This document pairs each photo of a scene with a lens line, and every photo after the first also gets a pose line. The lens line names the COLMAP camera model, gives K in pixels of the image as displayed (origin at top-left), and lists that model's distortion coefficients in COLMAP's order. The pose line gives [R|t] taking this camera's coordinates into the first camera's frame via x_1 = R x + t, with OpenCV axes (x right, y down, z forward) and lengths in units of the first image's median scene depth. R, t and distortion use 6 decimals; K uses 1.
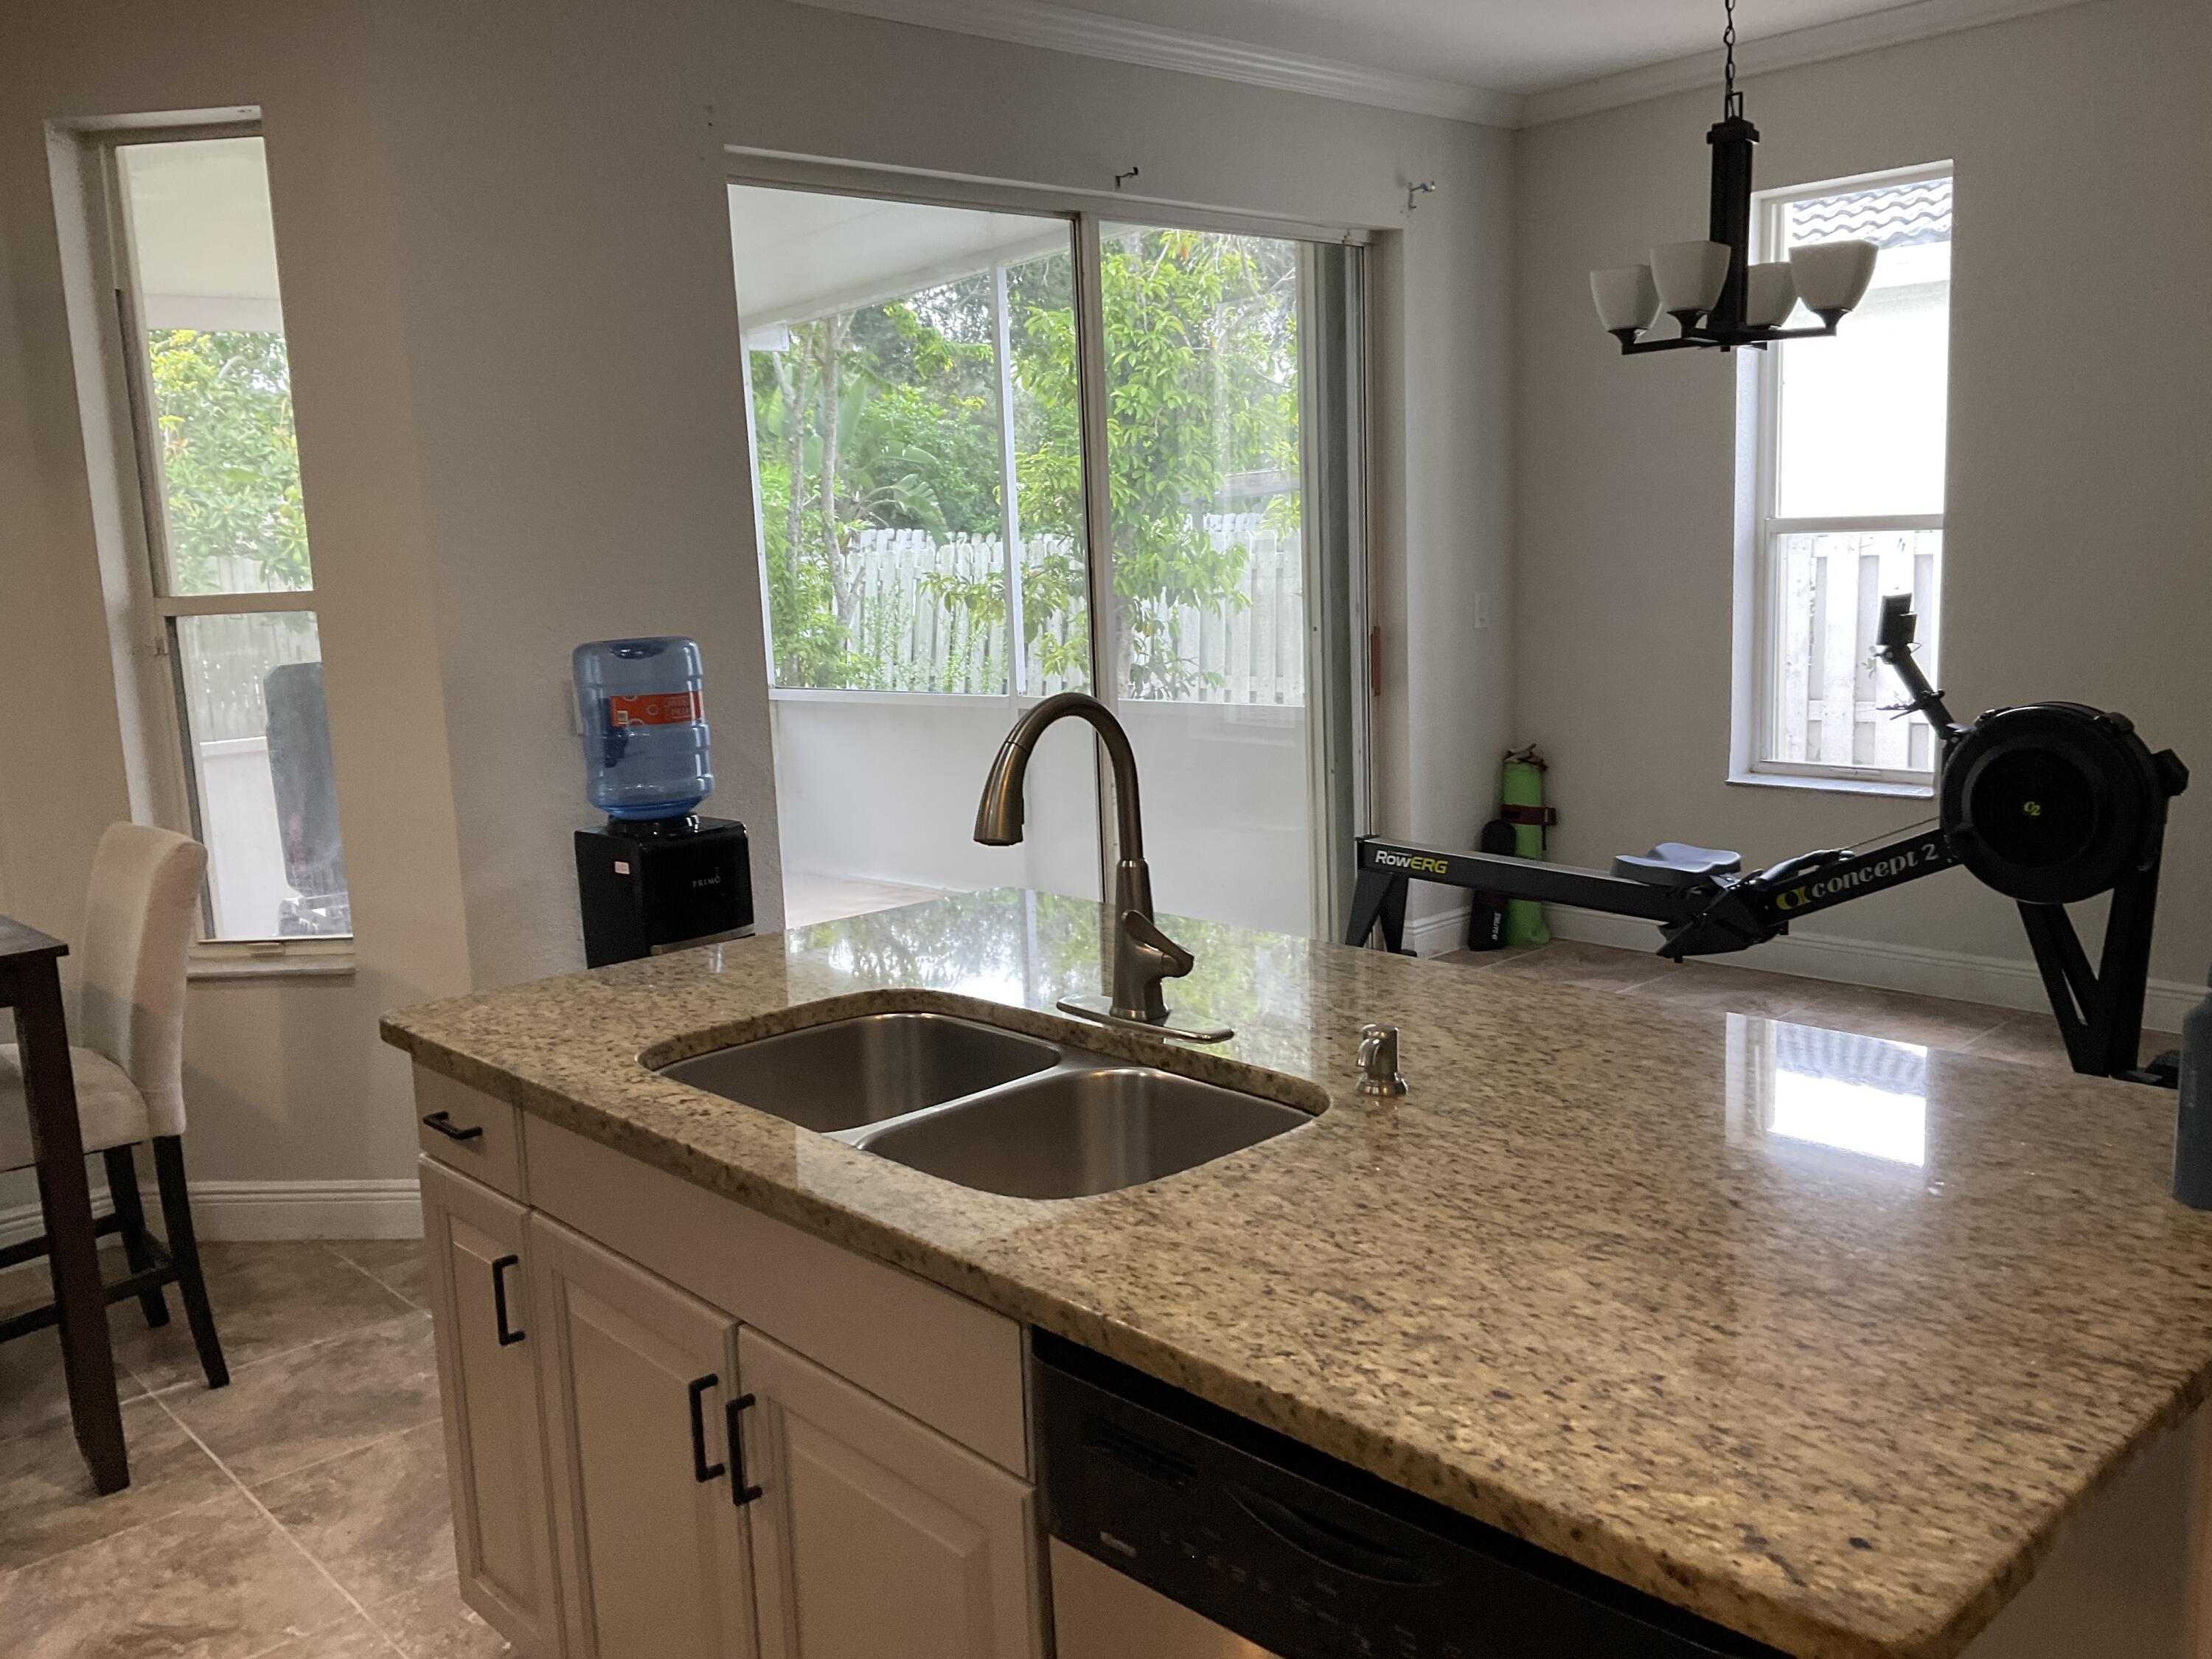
lens RADIAL K [[1836.0, 0, 1092.5], [0, 1836.0, 834.1], [0, 0, 1]] dist [0.077575, -0.146593]
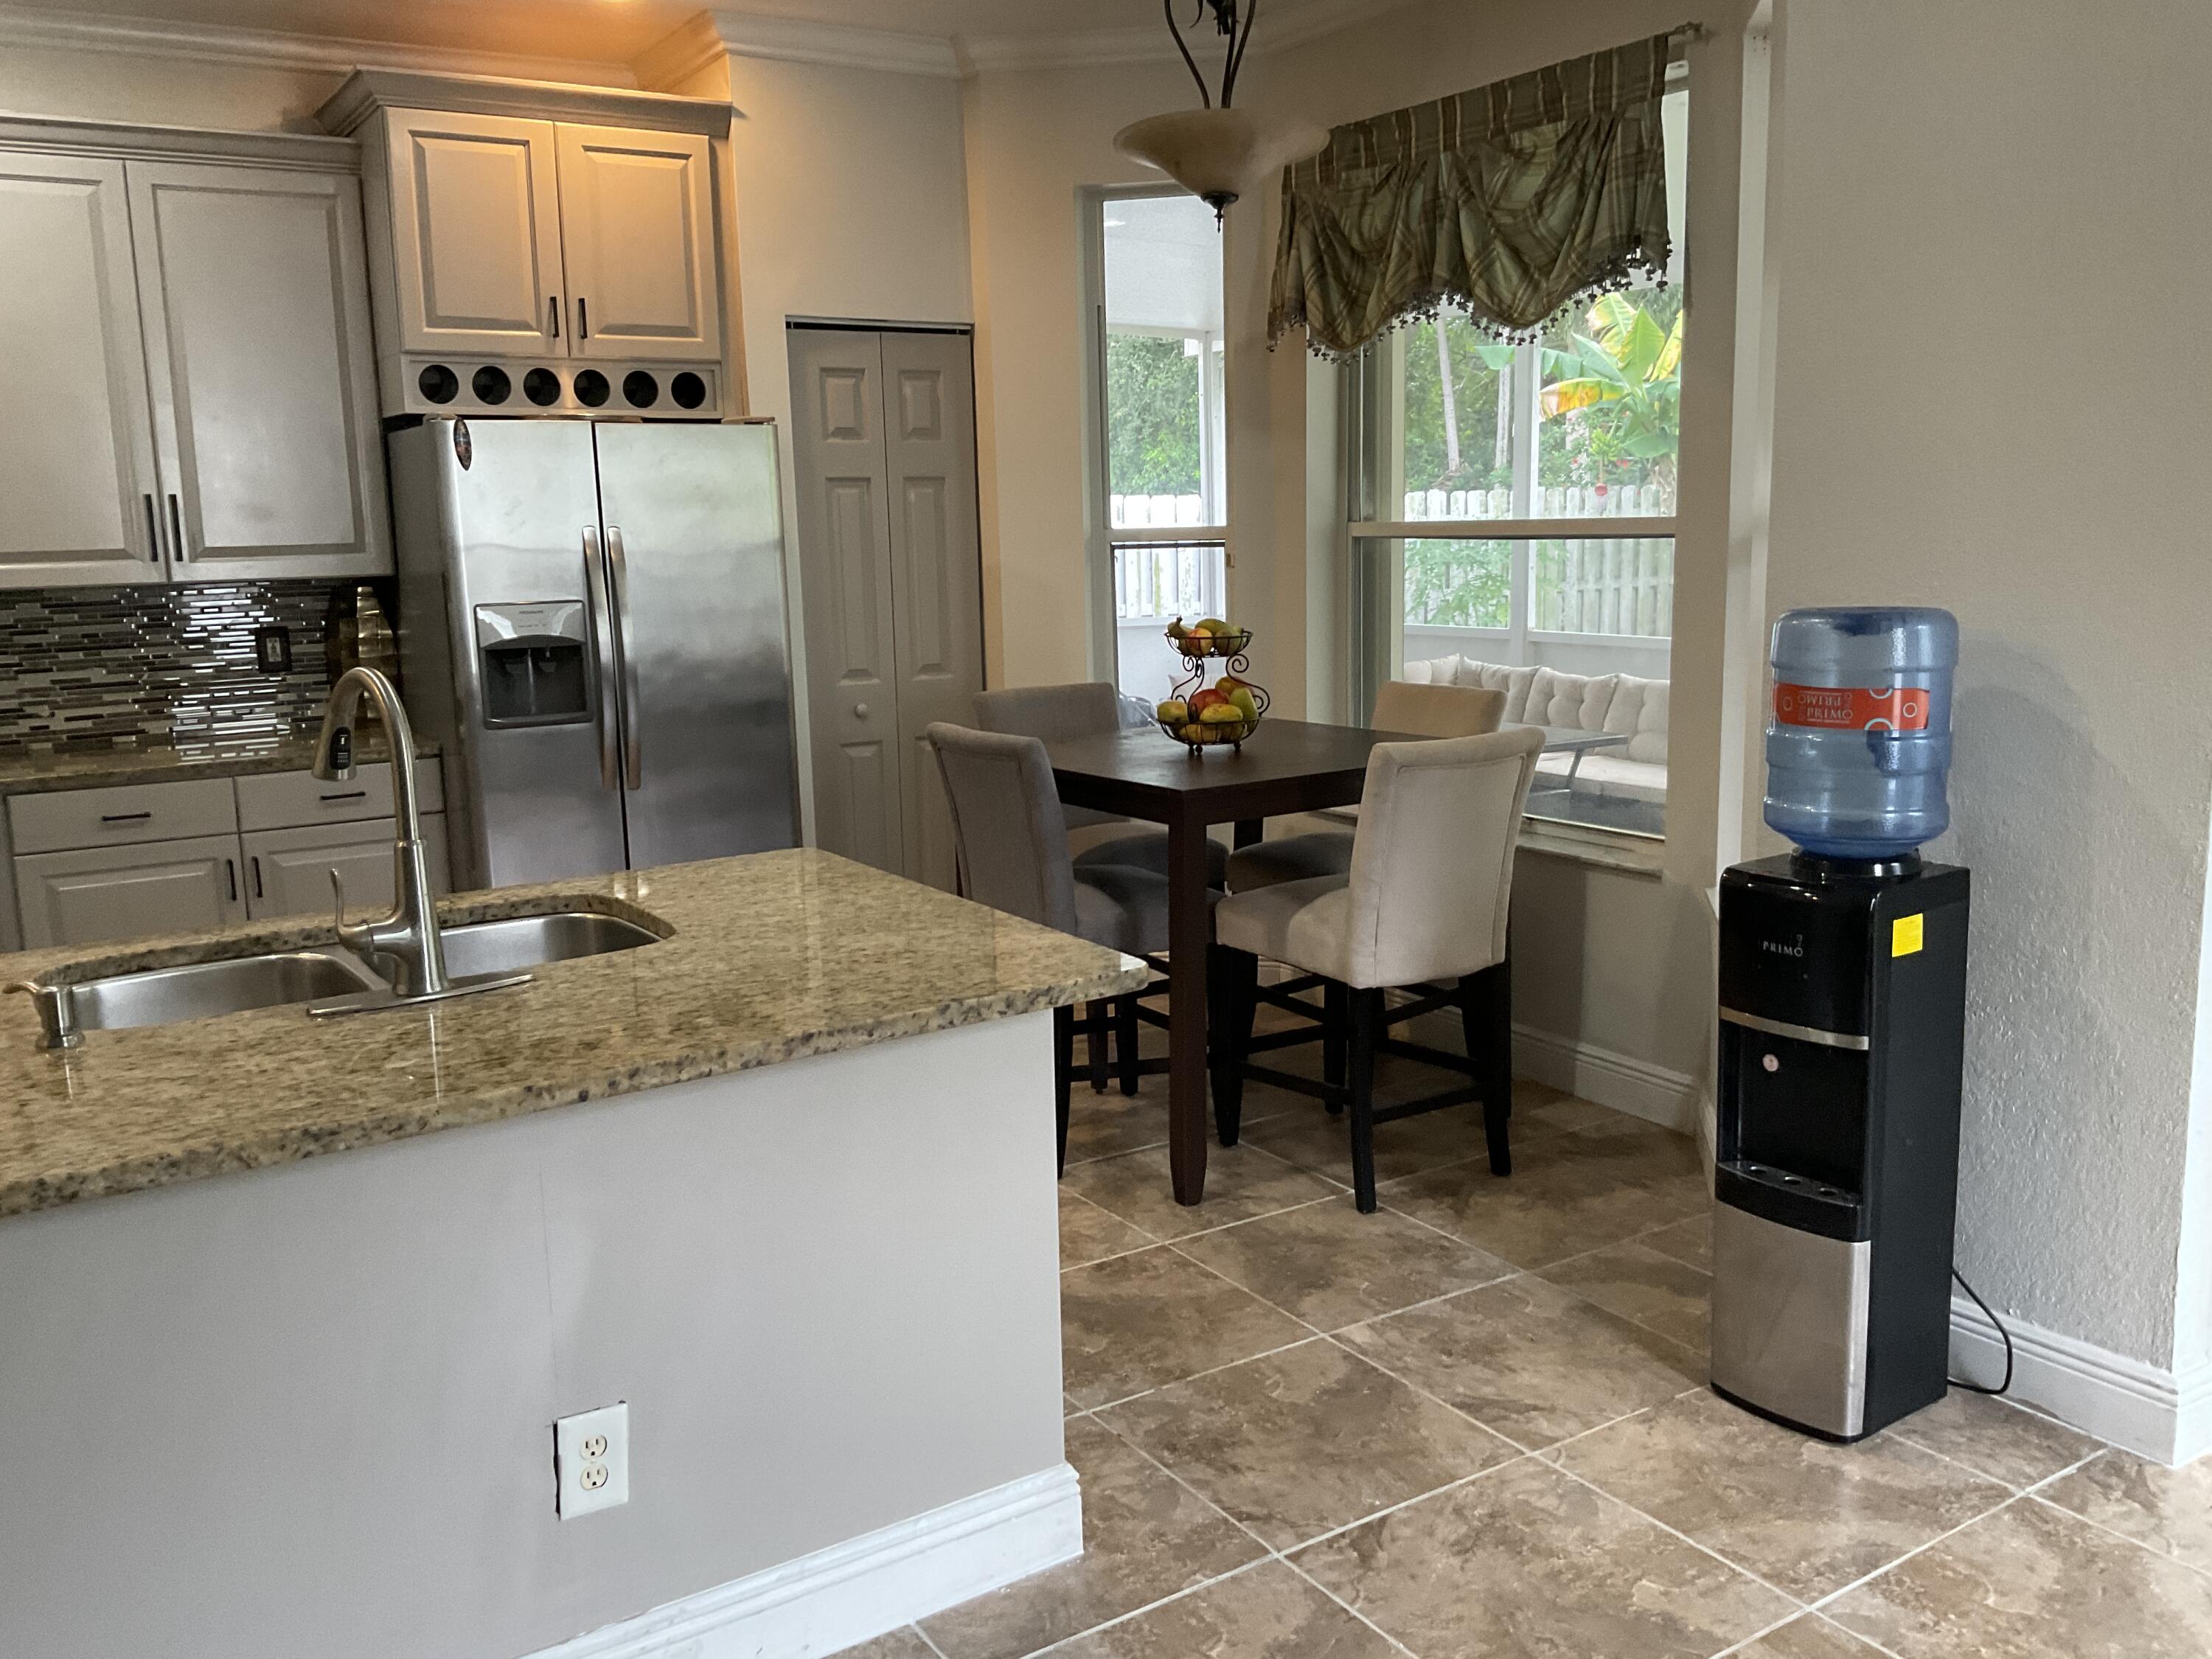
lens RADIAL K [[1836.0, 0, 1089.2], [0, 1836.0, 828.5], [0, 0, 1]] dist [0.077575, -0.146593]
pose [[-0.168912, 0.218221, -0.961170, 0.705935], [-0.126808, 0.962267, 0.240755, -0.214988], [0.977440, 0.162550, -0.134866, 1.112124]]
